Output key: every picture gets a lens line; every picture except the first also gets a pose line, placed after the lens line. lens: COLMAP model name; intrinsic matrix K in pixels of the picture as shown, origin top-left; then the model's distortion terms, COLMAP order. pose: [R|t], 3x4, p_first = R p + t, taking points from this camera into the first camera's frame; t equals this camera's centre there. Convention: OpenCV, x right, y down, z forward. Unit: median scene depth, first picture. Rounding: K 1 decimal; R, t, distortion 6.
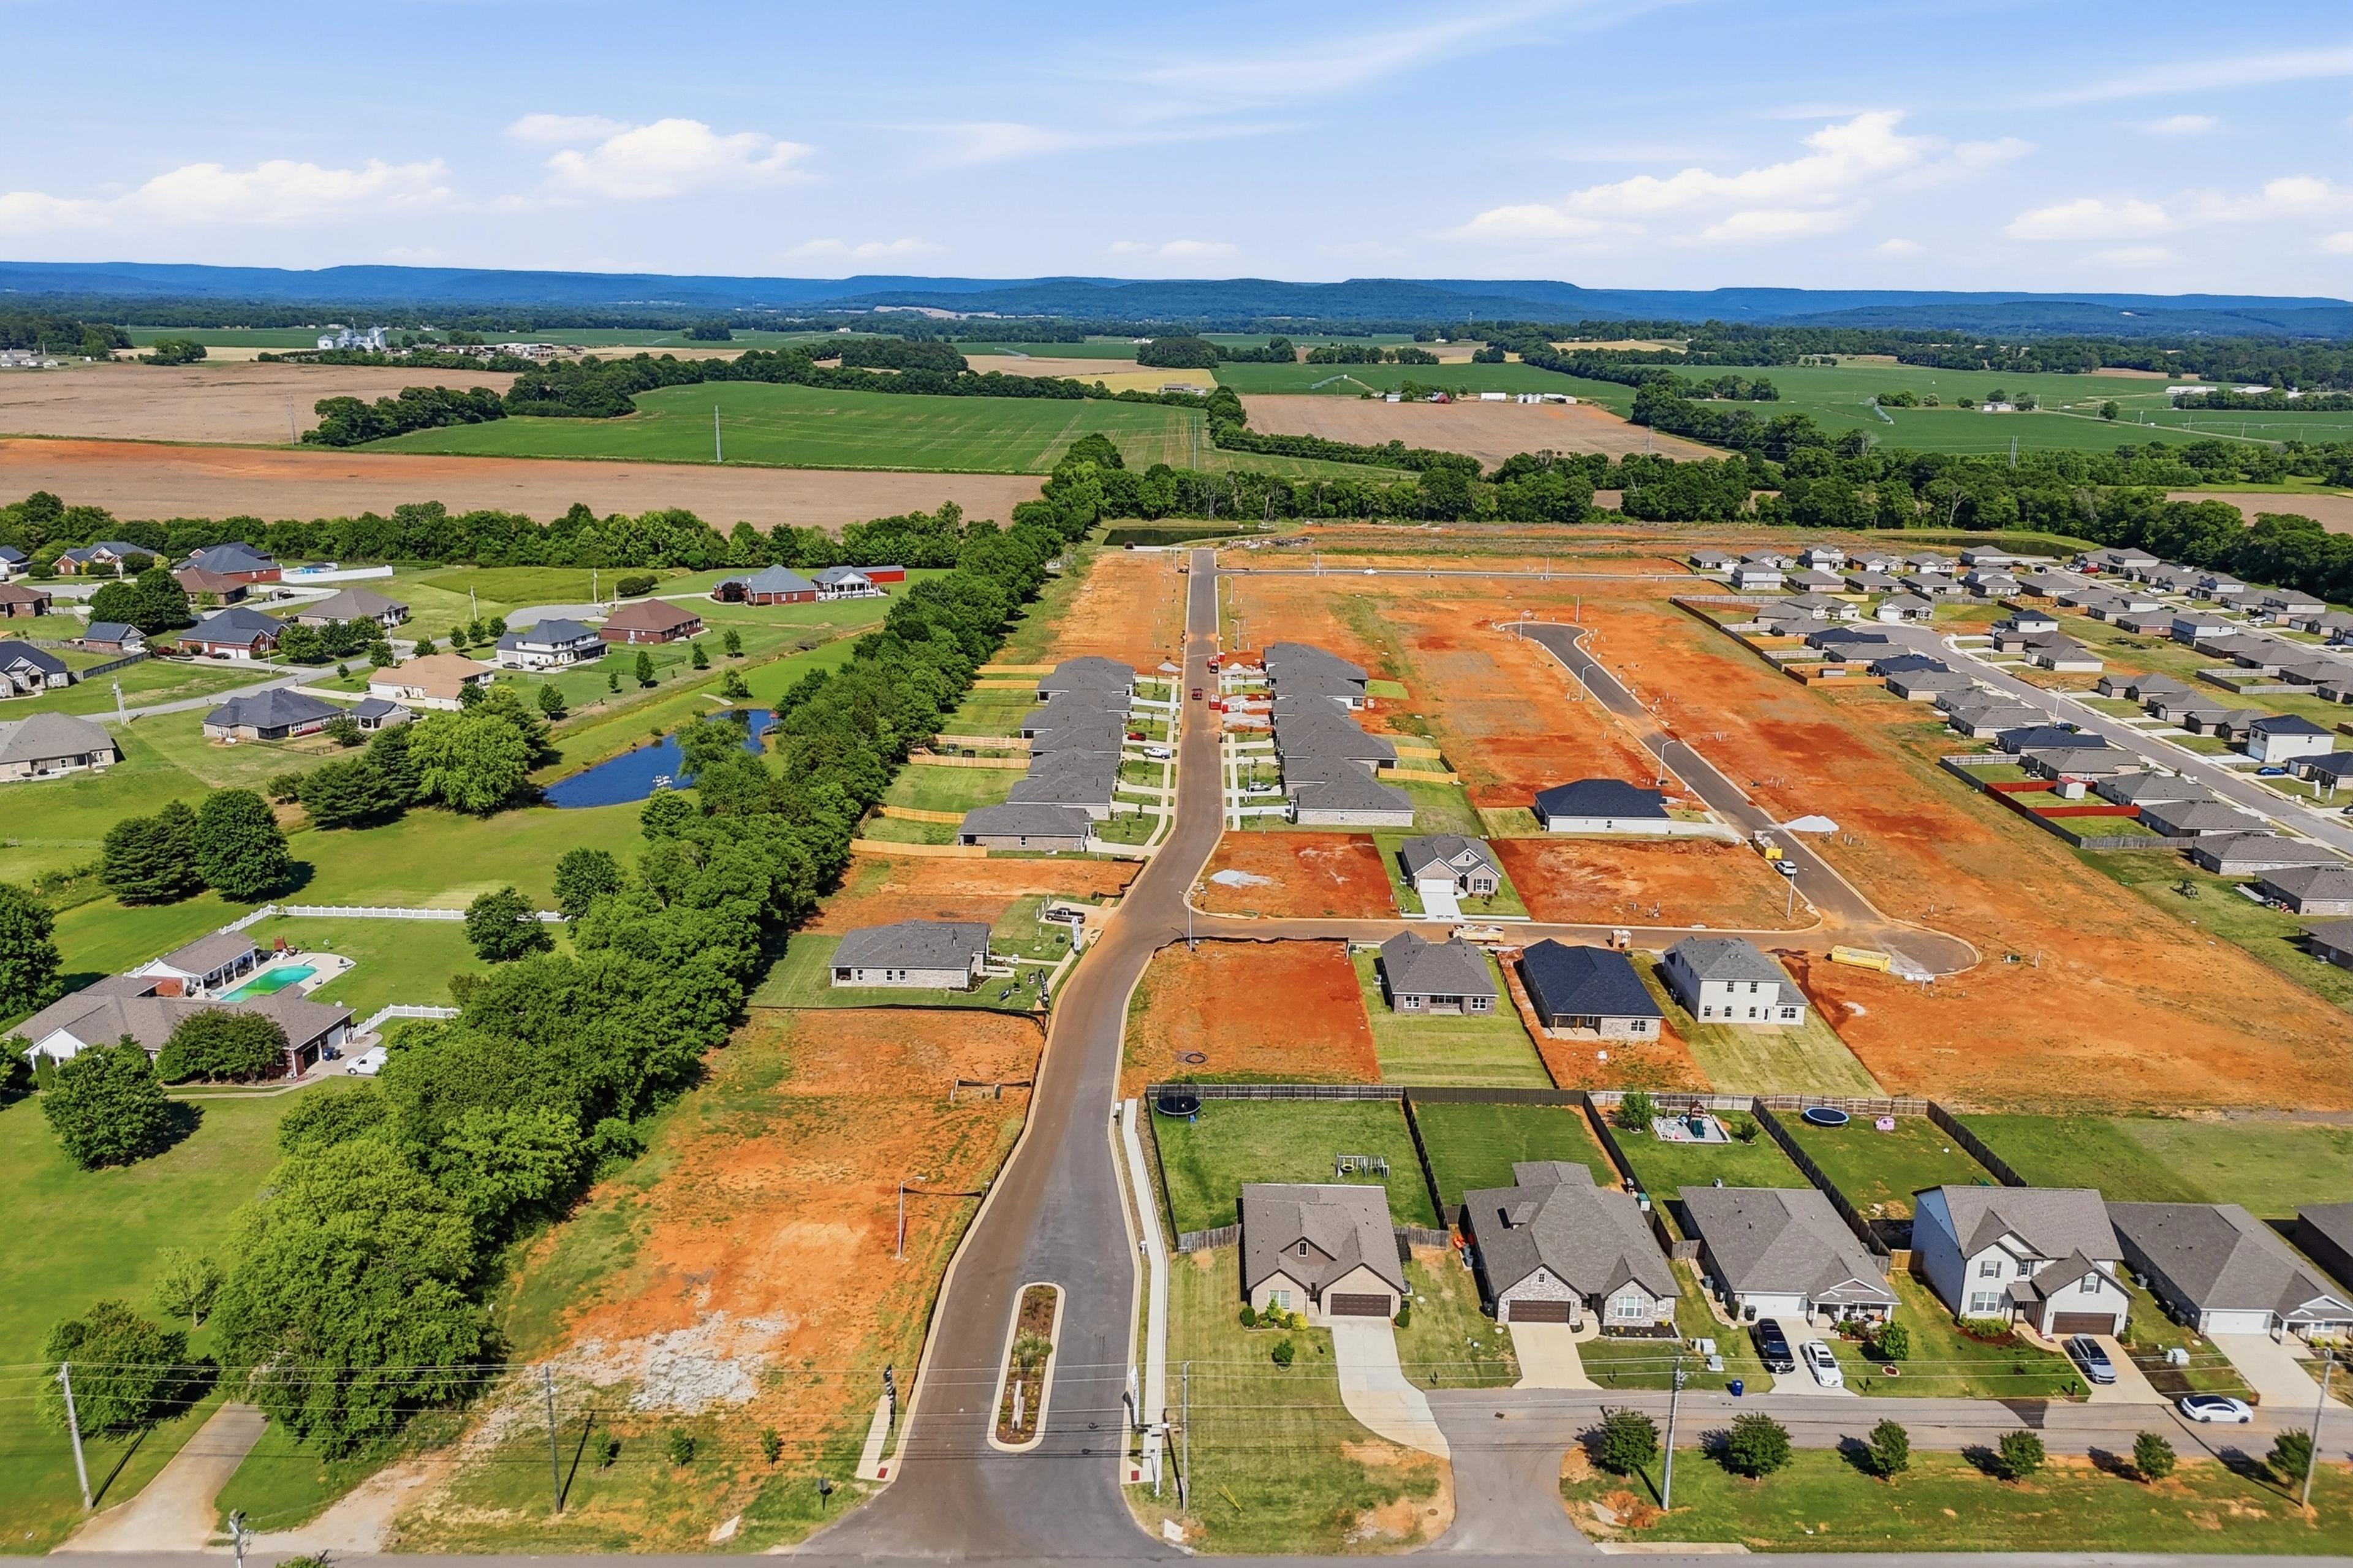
lens RADIAL K [[1791.9, 0, 1176.5], [0, 1791.9, 784.0], [0, 0, 1]] dist [0.107266, -0.166266]
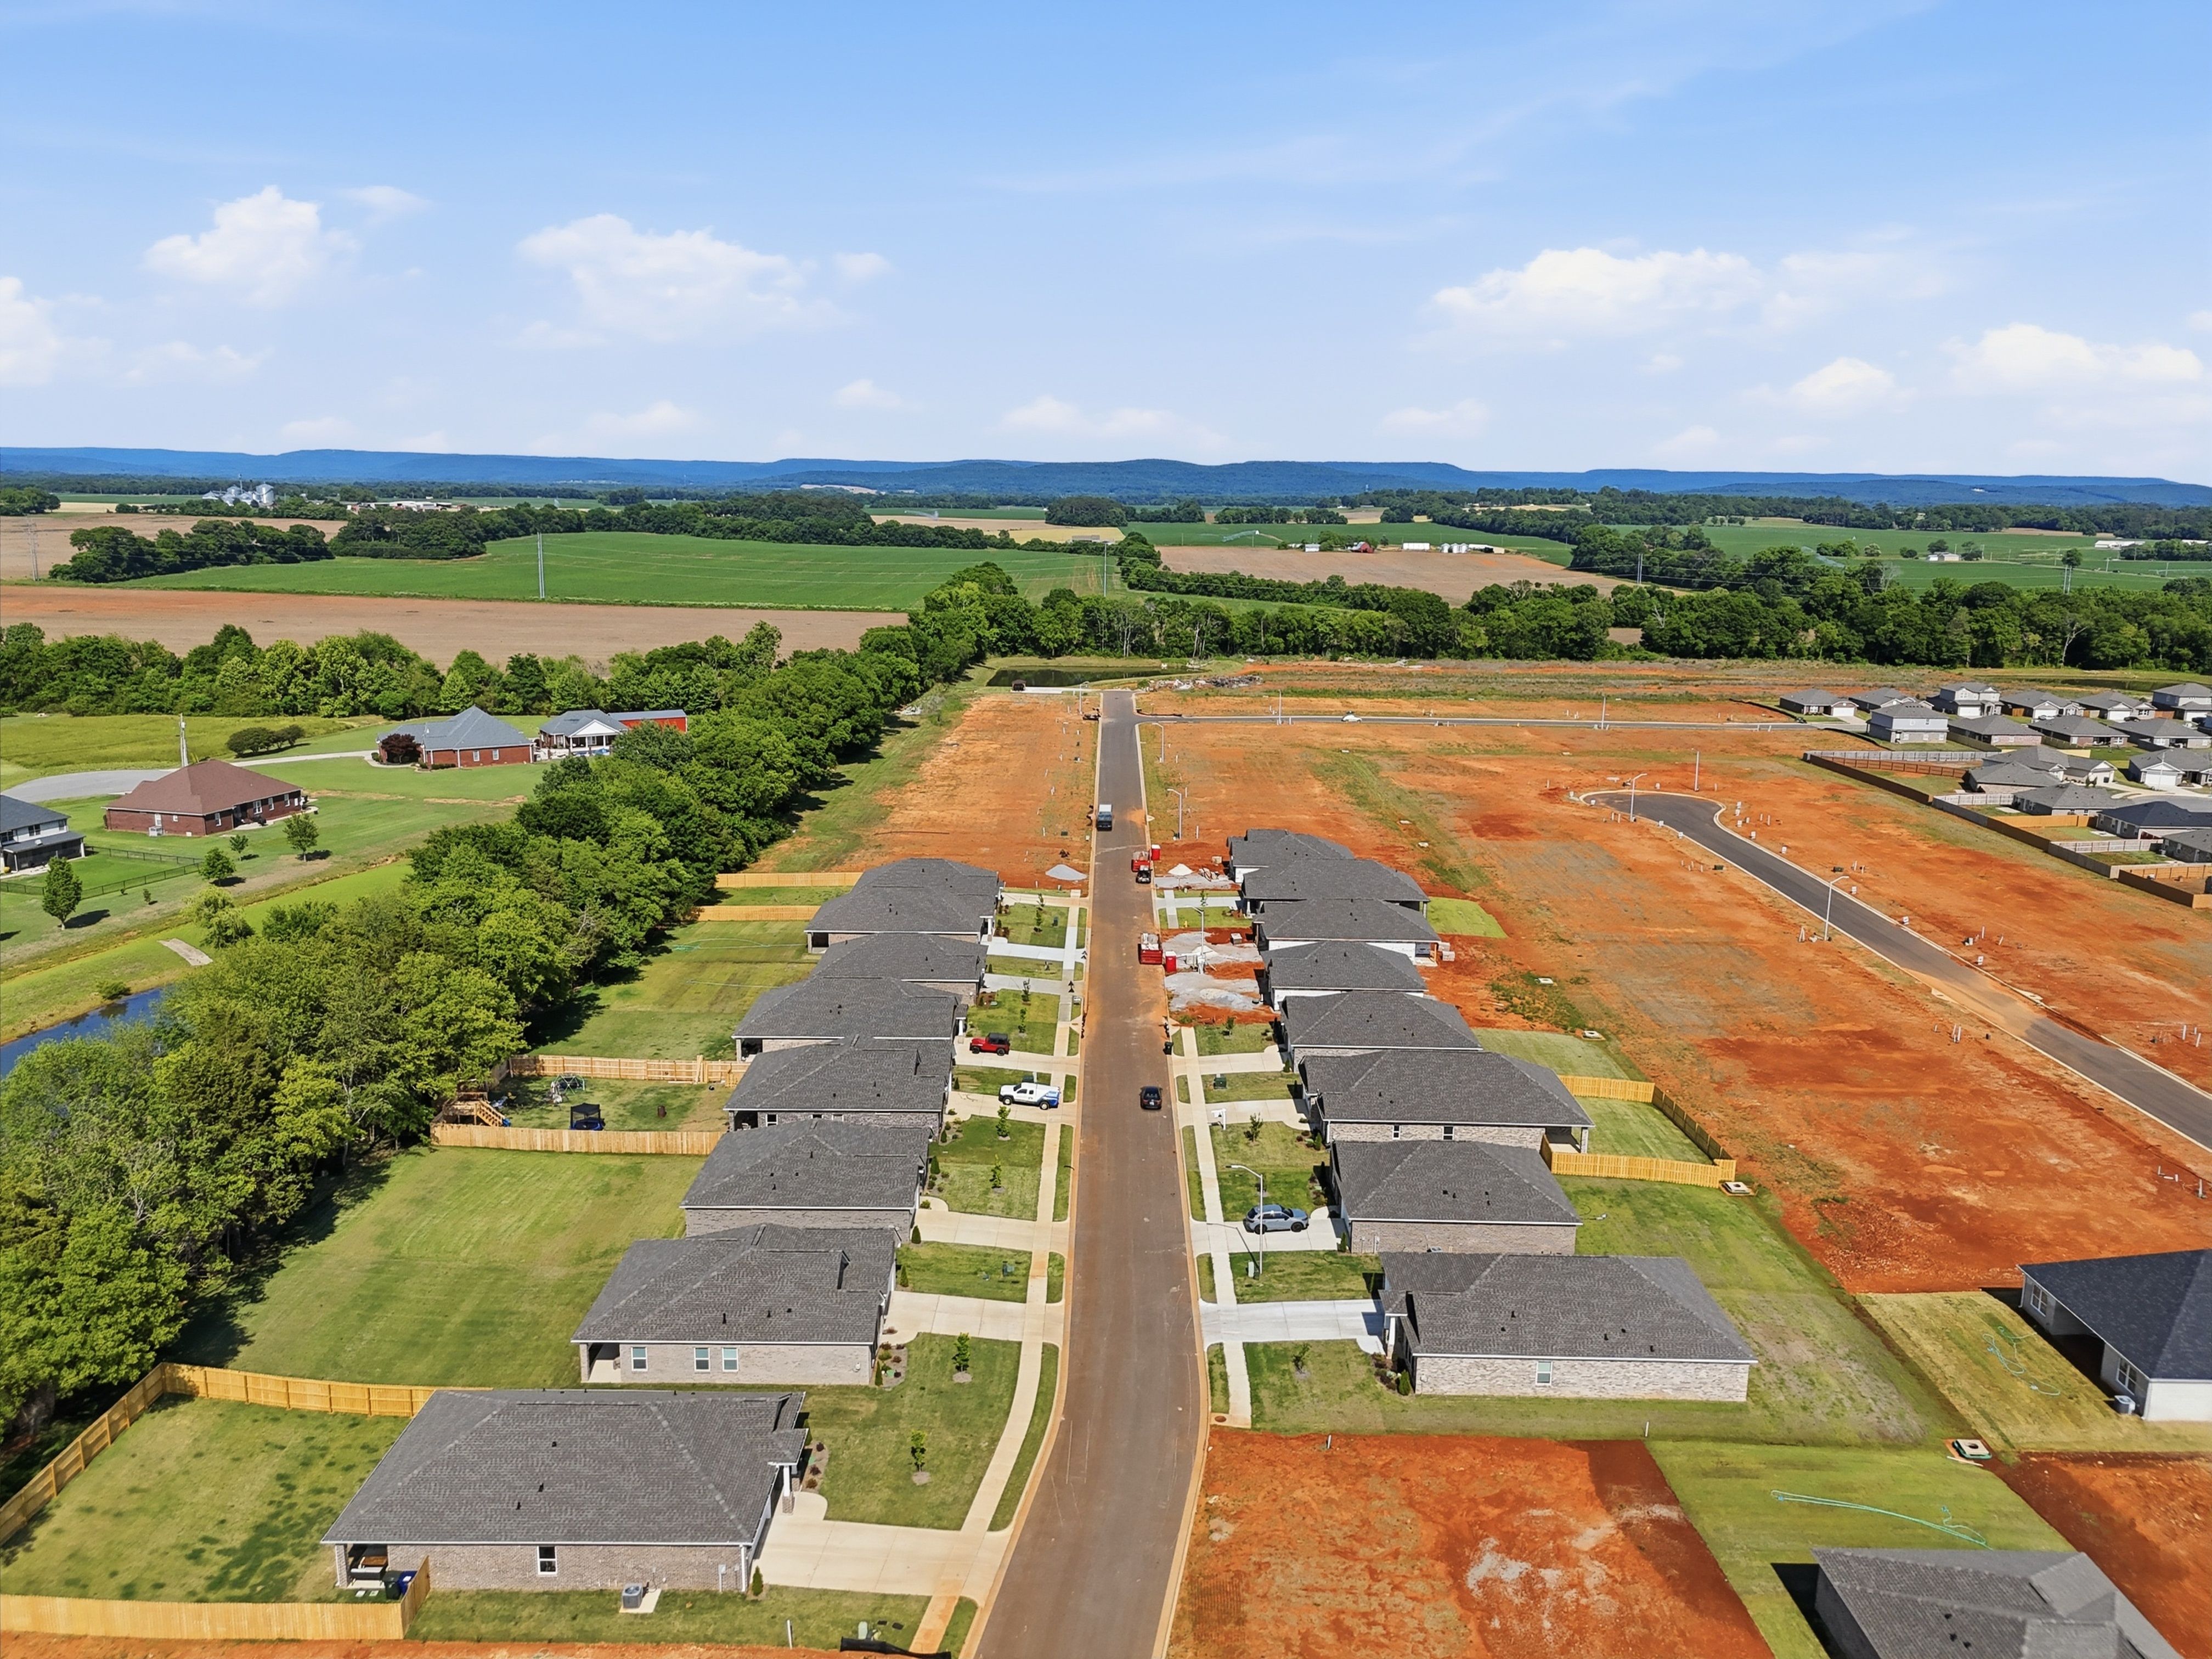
lens RADIAL K [[1658.3, 0, 1106.0], [0, 1658.3, 829.5], [0, 0, 1]] dist [0.092499, -0.098324]
pose [[0.999929, -0.003332, 0.011428, 0.002087], [0.004010, 0.998203, -0.059793, -0.033645], [-0.011208, 0.059834, 0.998145, 0.332205]]
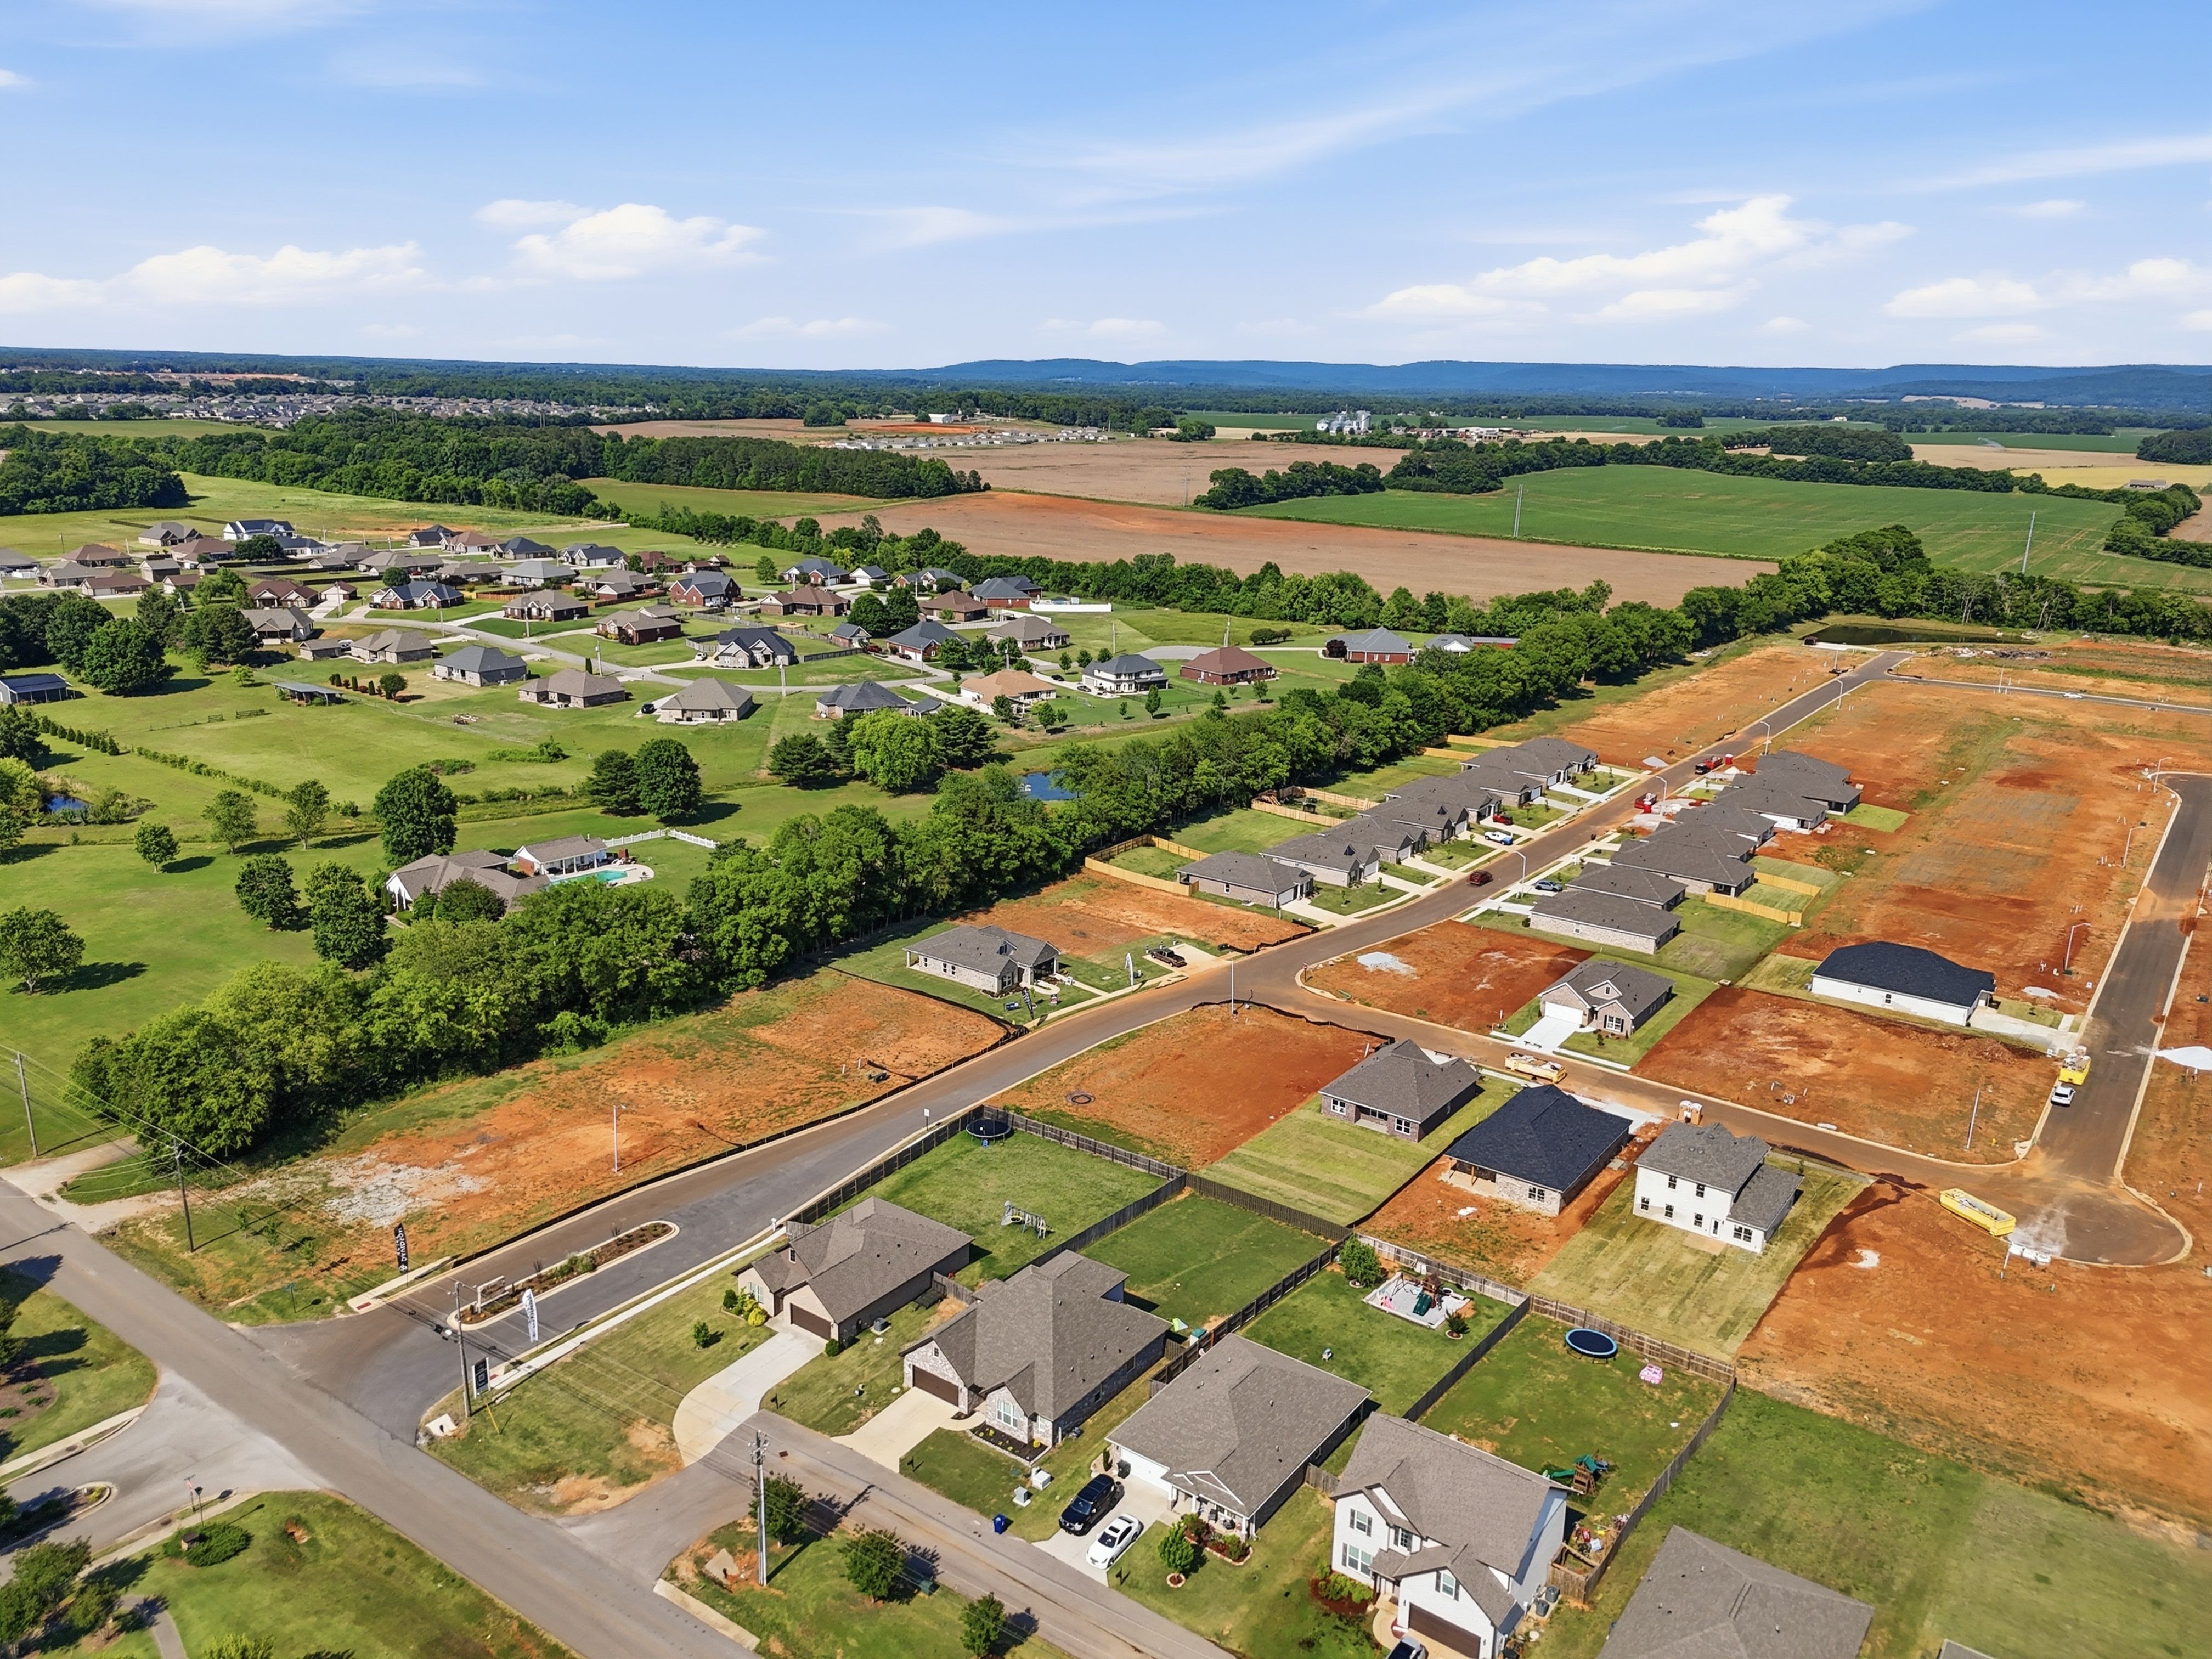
lens RADIAL K [[1635.6, 0, 1065.6], [0, 1635.6, 894.9], [0, 0, 1]] dist [0.092589, -0.108904]
pose [[0.809741, 0.179511, -0.558655, 0.174023], [-0.160209, 0.983518, 0.083817, -0.013830], [0.564493, 0.021631, 0.825154, 0.073536]]
